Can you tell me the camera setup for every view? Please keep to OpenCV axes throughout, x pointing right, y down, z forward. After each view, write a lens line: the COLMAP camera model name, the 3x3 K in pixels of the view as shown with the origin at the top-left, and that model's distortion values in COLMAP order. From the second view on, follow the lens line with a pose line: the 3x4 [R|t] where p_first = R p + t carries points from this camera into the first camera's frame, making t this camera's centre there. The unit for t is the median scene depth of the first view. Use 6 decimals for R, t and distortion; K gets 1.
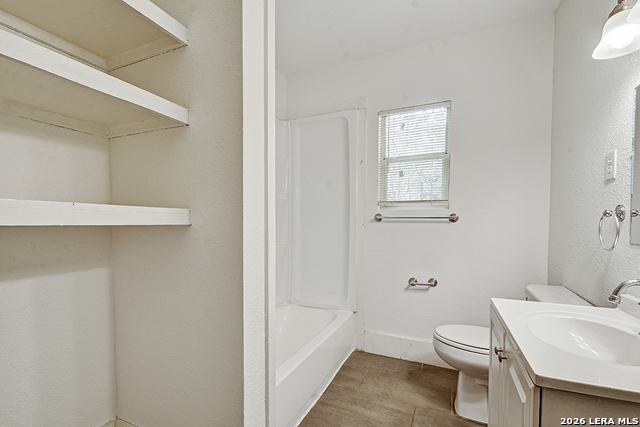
lens RADIAL K [[295.0, 0, 321.1], [0, 295.0, 230.7], [0, 0, 1]] dist [-0.002800, -0.000677]
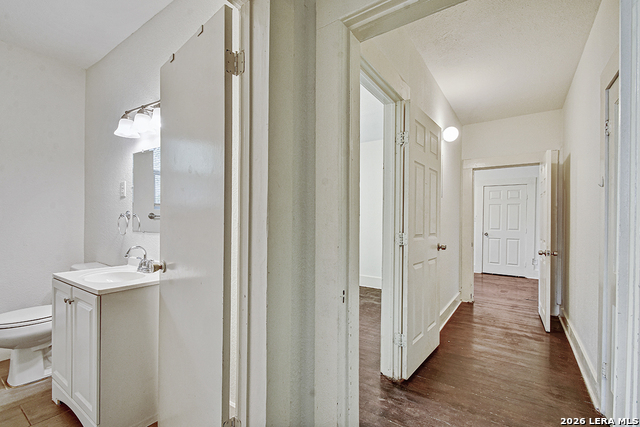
lens RADIAL K [[289.9, 0, 315.9], [0, 289.9, 220.1], [0, 0, 1]] dist [0.003420, -0.000241]
pose [[0.198529, 0.001180, 0.980094, -0.592192], [0.022851, 0.999722, -0.005833, 0.010983], [-0.979828, 0.023555, 0.198447, -0.573769]]
